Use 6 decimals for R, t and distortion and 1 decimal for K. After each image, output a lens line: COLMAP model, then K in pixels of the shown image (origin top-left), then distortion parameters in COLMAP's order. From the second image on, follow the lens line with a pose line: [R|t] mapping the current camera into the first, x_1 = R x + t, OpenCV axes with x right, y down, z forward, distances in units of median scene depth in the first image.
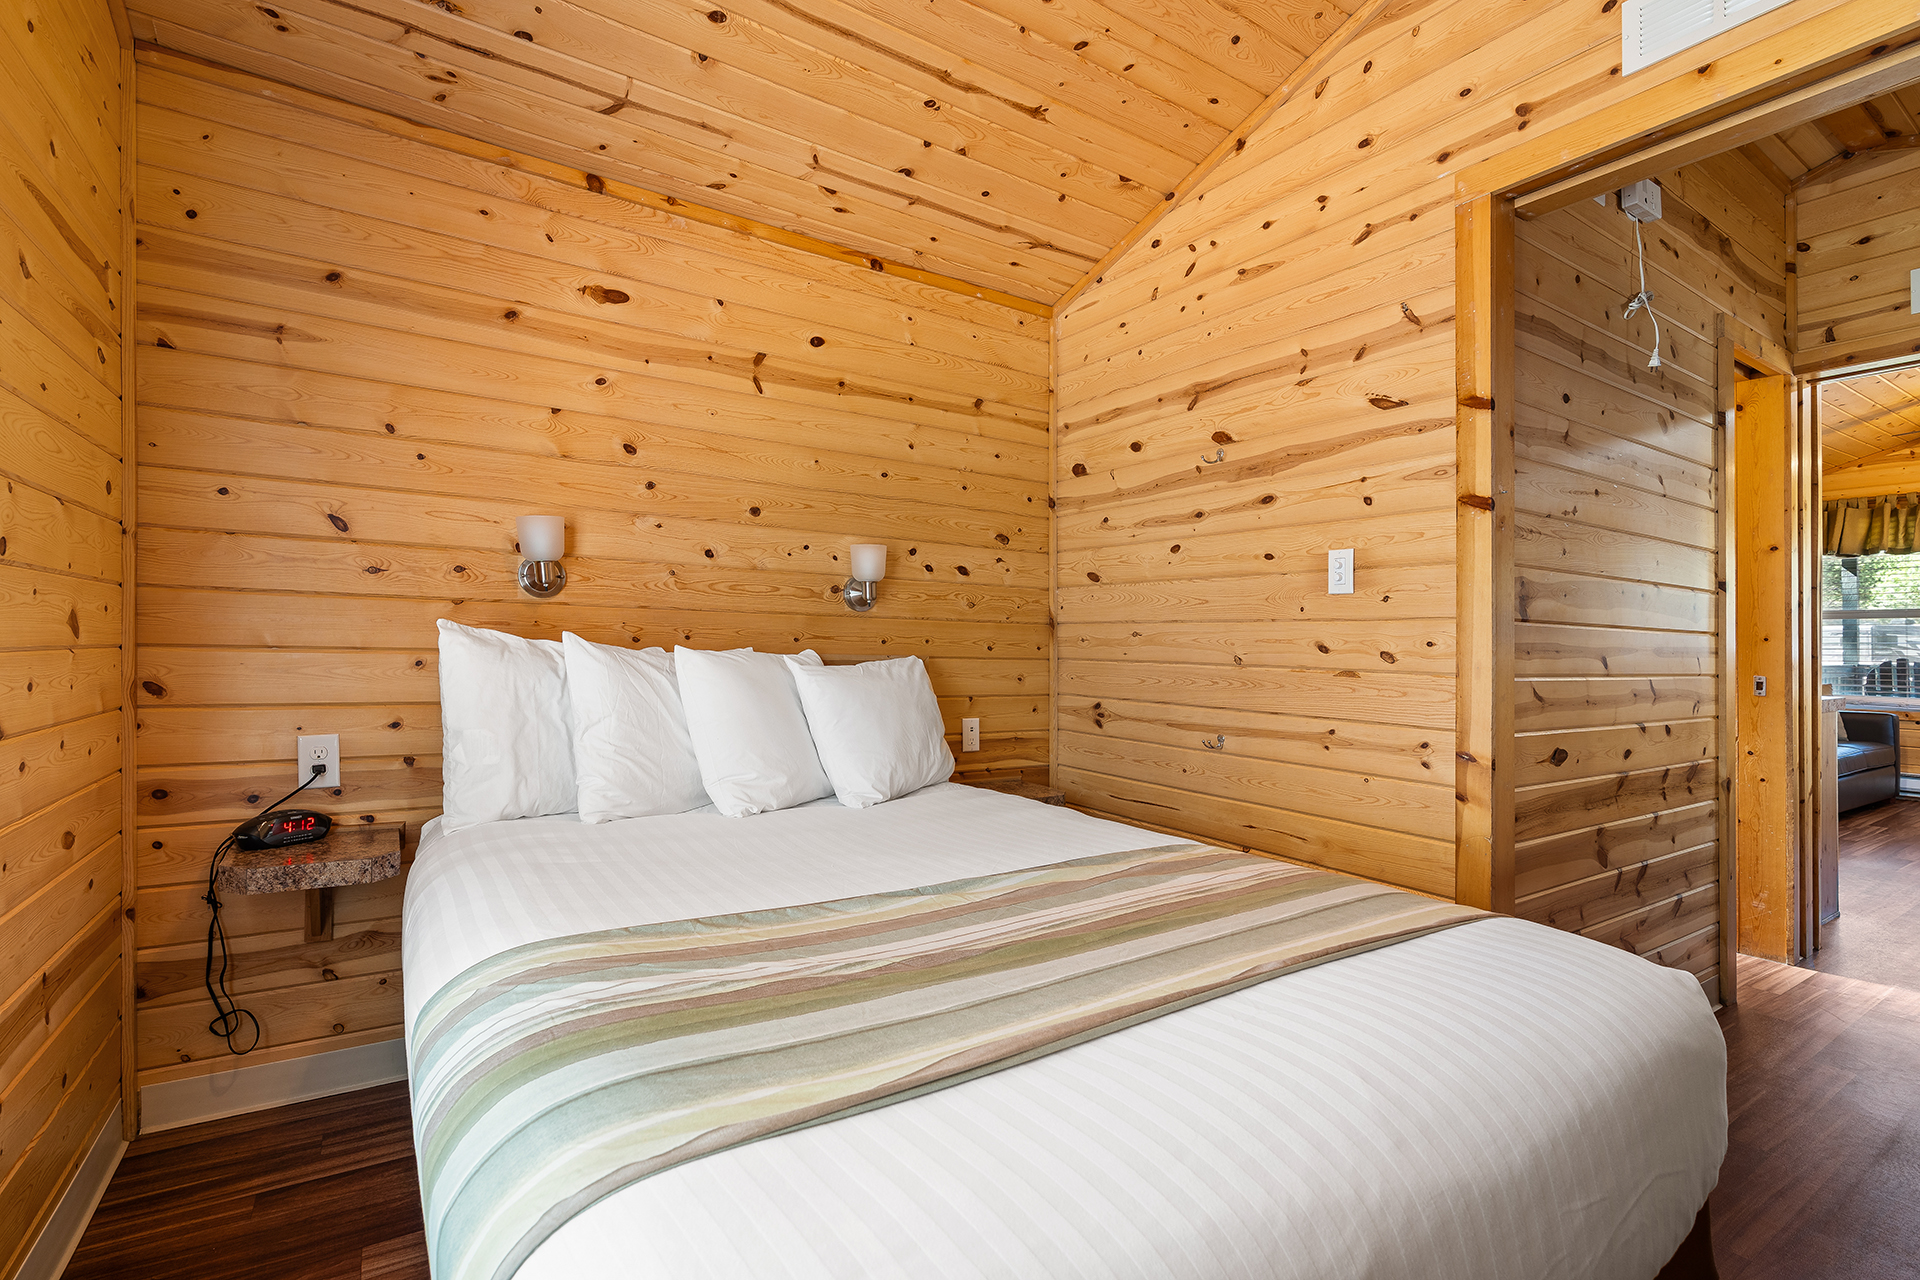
lens RADIAL K [[863.9, 0, 955.2], [0, 863.9, 627.5], [0, 0, 1]] dist [-0.012003, 0.004816]
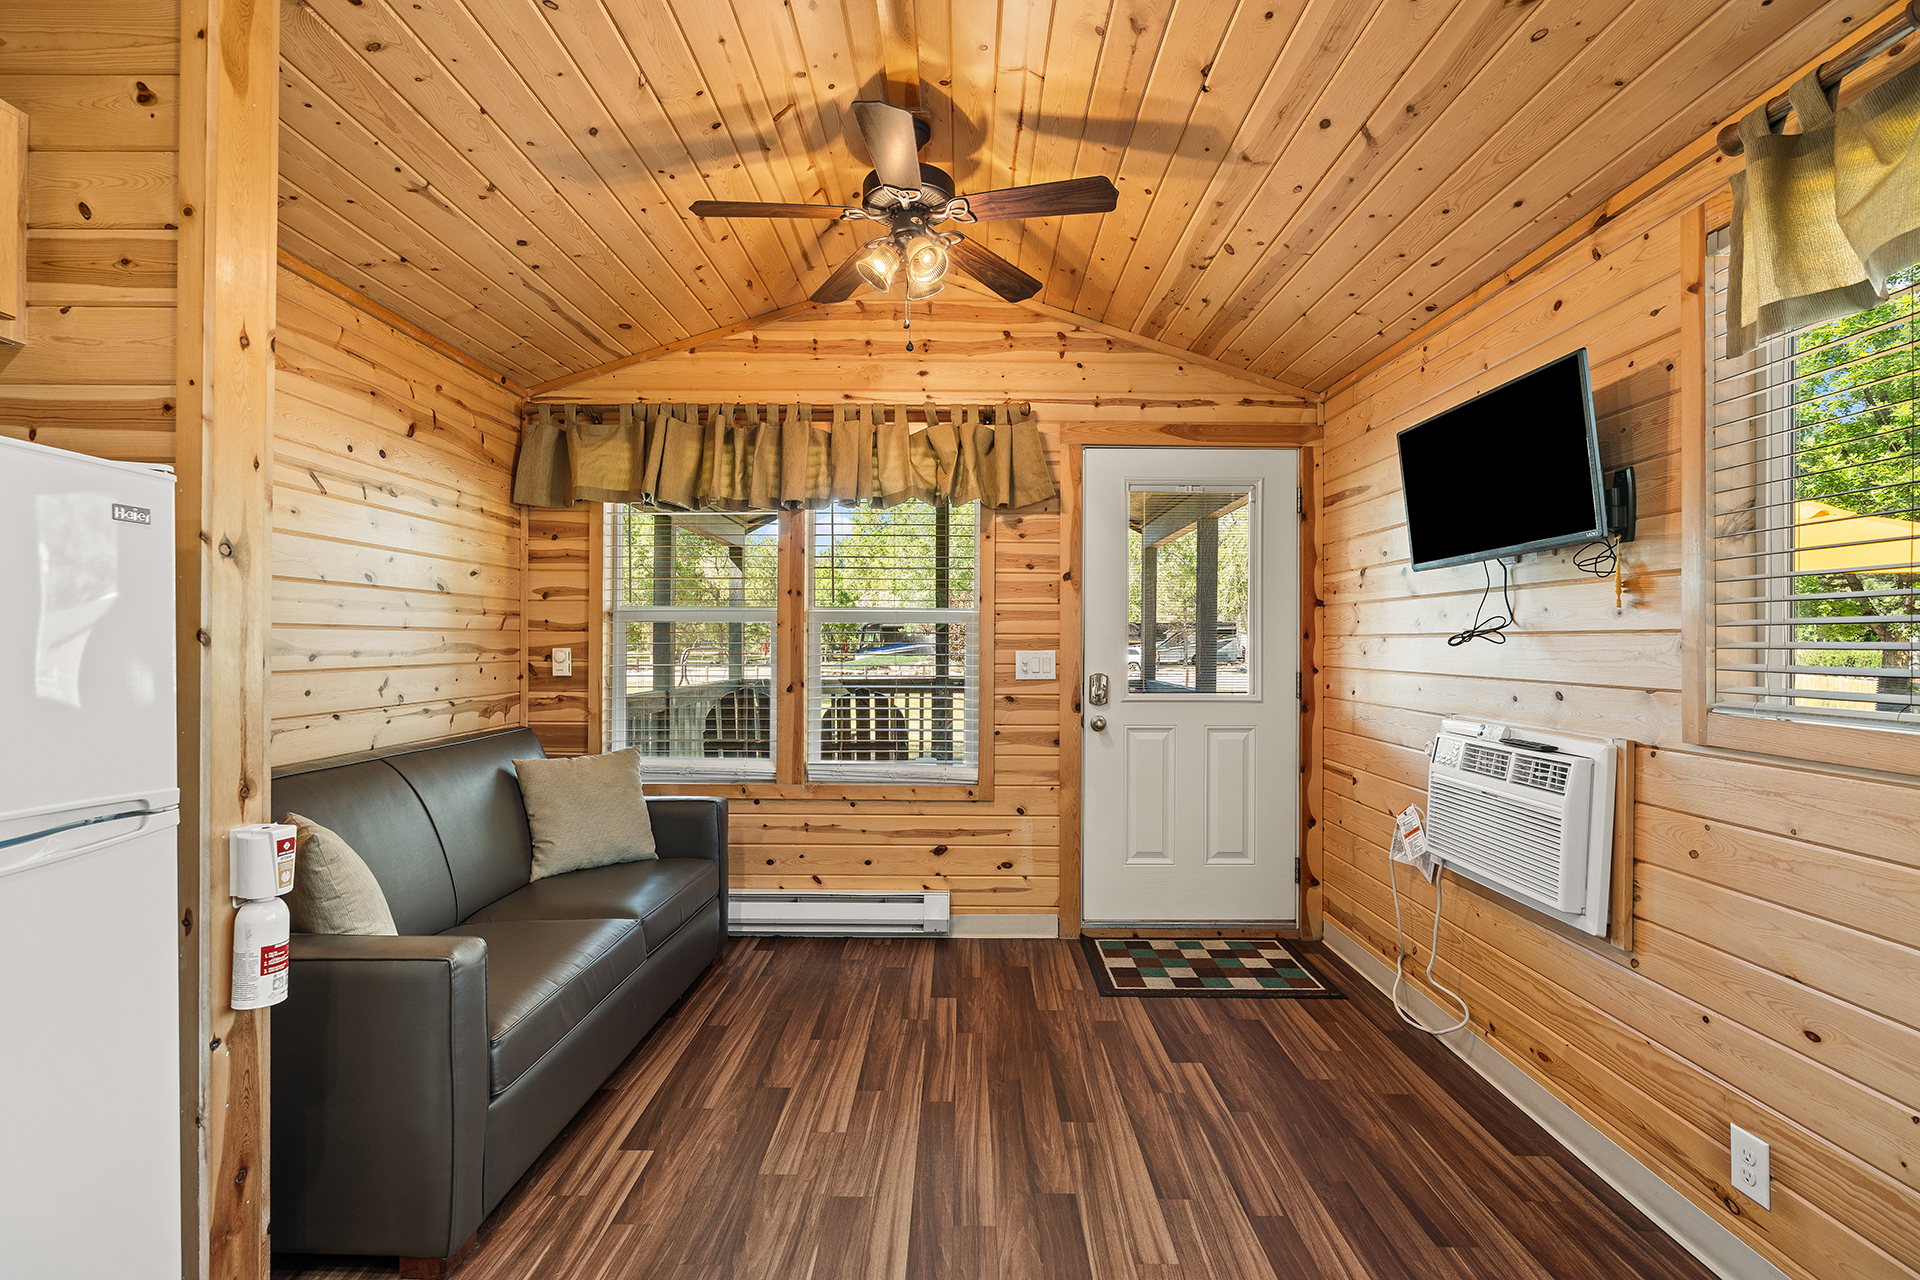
lens RADIAL K [[860.9, 0, 963.6], [0, 860.9, 639.7], [0, 0, 1]] dist [-0.014355, 0.005731]
pose [[0.540290, -0.001058, 0.841478, 0.698307], [-0.014169, 0.999846, 0.010354, -0.007875], [-0.841359, -0.017517, 0.540192, 0.559852]]
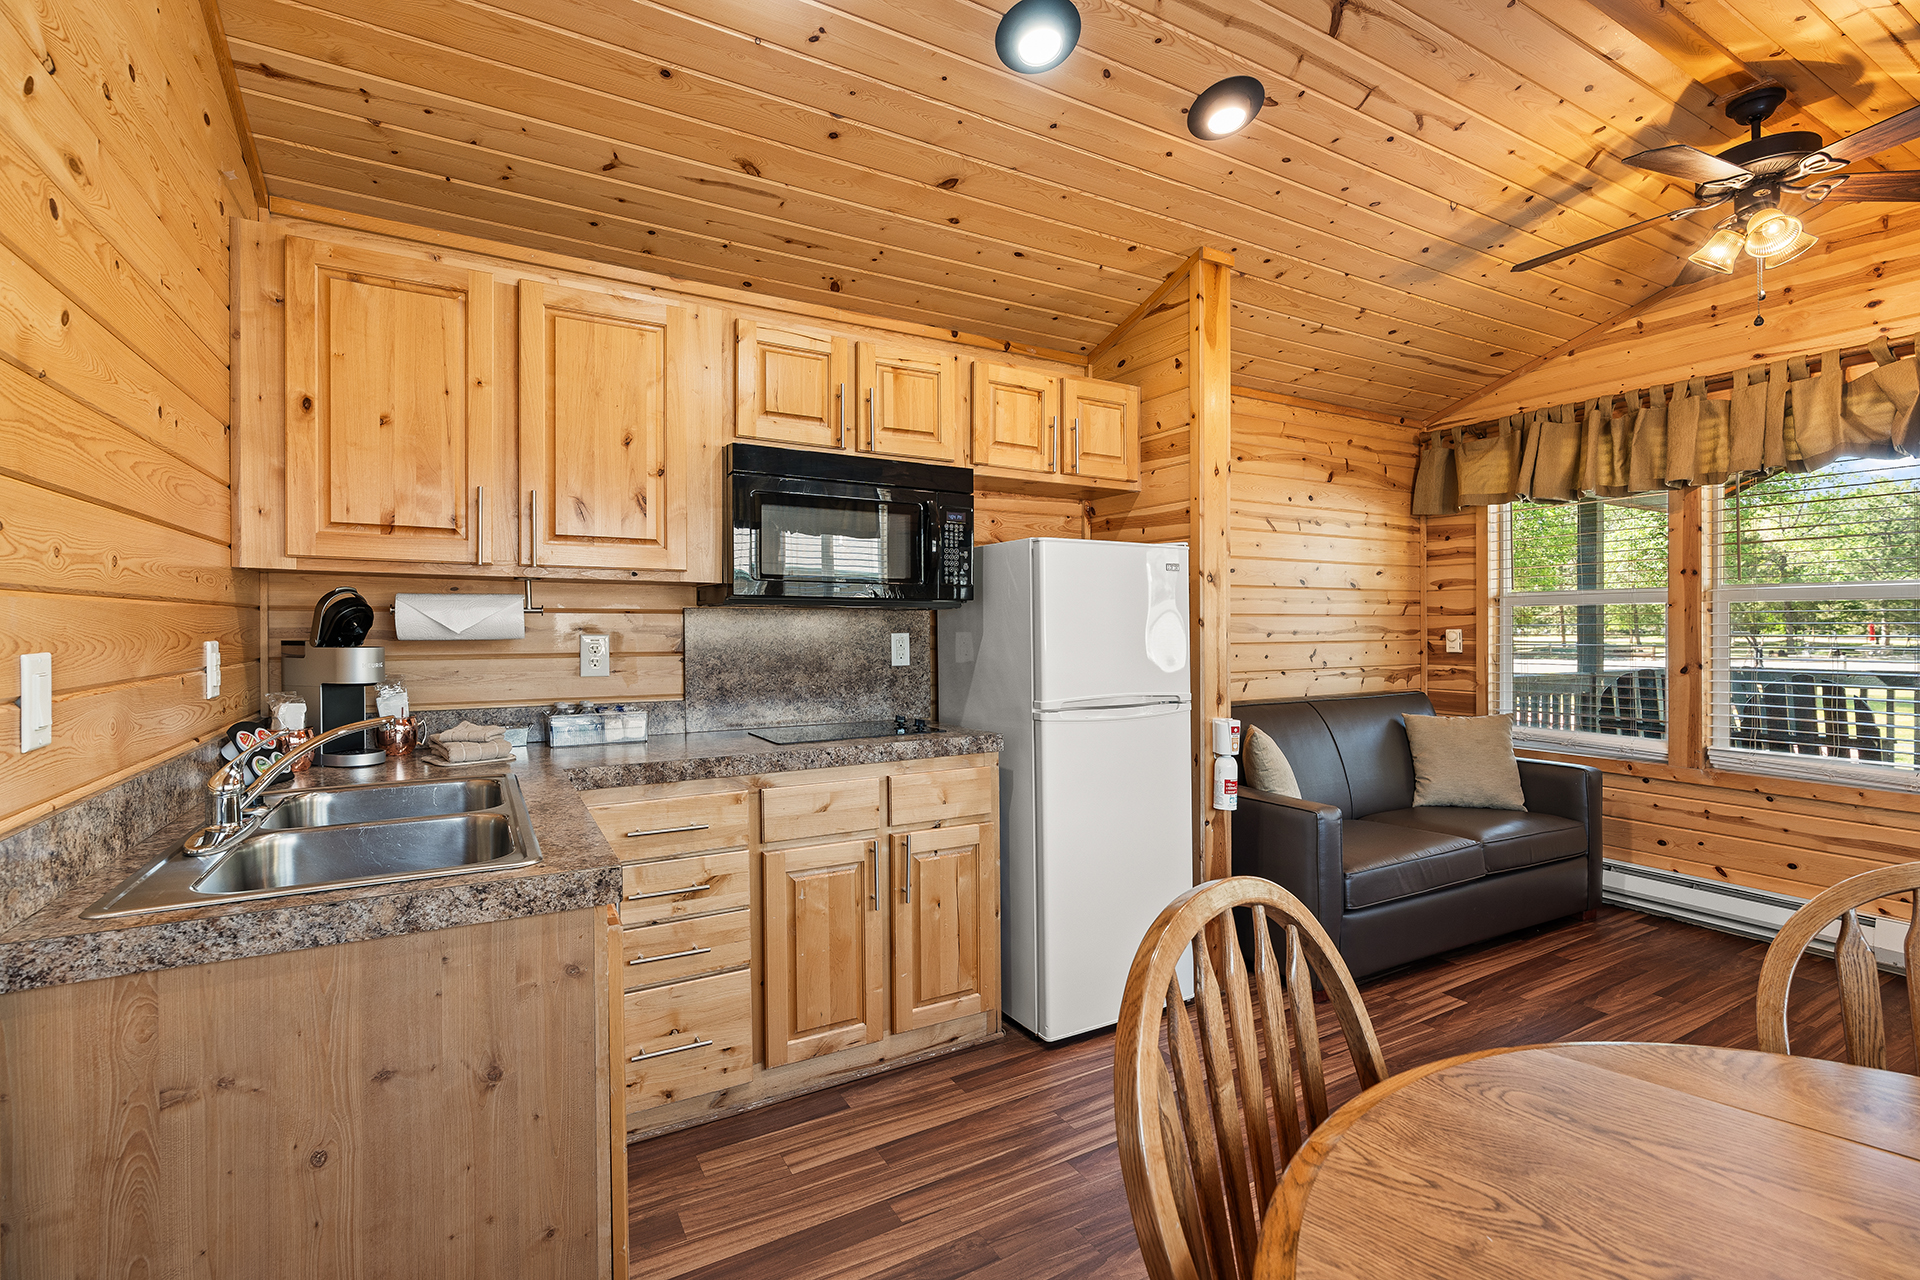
lens RADIAL K [[860.0, 0, 963.6], [0, 860.0, 625.9], [0, 0, 1]] dist [-0.014220, 0.006214]
pose [[0.998673, -0.008946, -0.050727, 0.675389], [0.009707, 0.999844, 0.014778, -0.009420], [0.050586, -0.015251, 0.998603, 0.383967]]
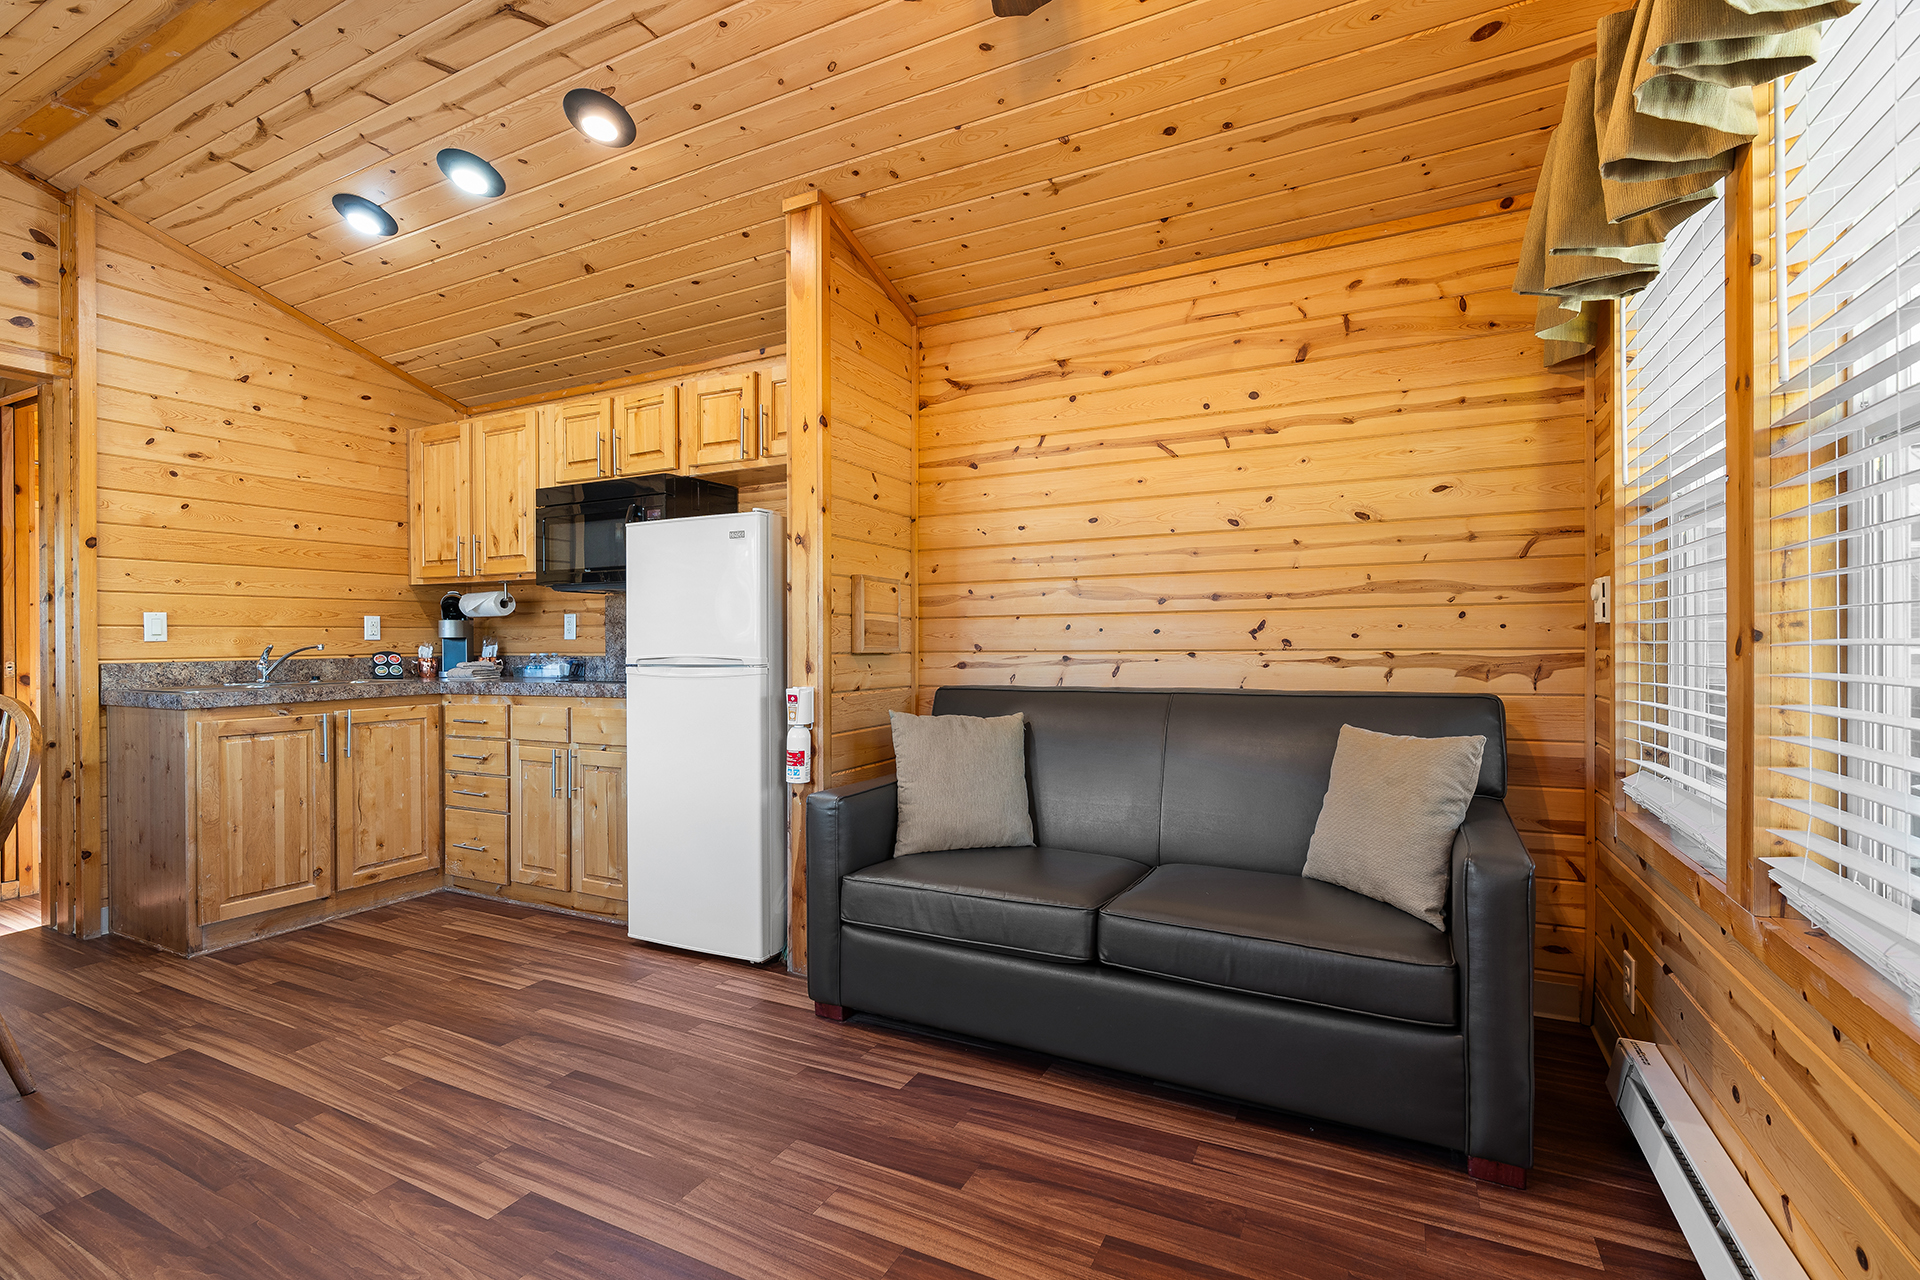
lens RADIAL K [[860.9, 0, 963.6], [0, 860.9, 639.7], [0, 0, 1]] dist [-0.014355, 0.005731]
pose [[0.509347, -0.012672, -0.860468, 1.203418], [0.025656, 0.999671, 0.000464, 0.025910], [0.860178, -0.022312, 0.509505, 0.695461]]
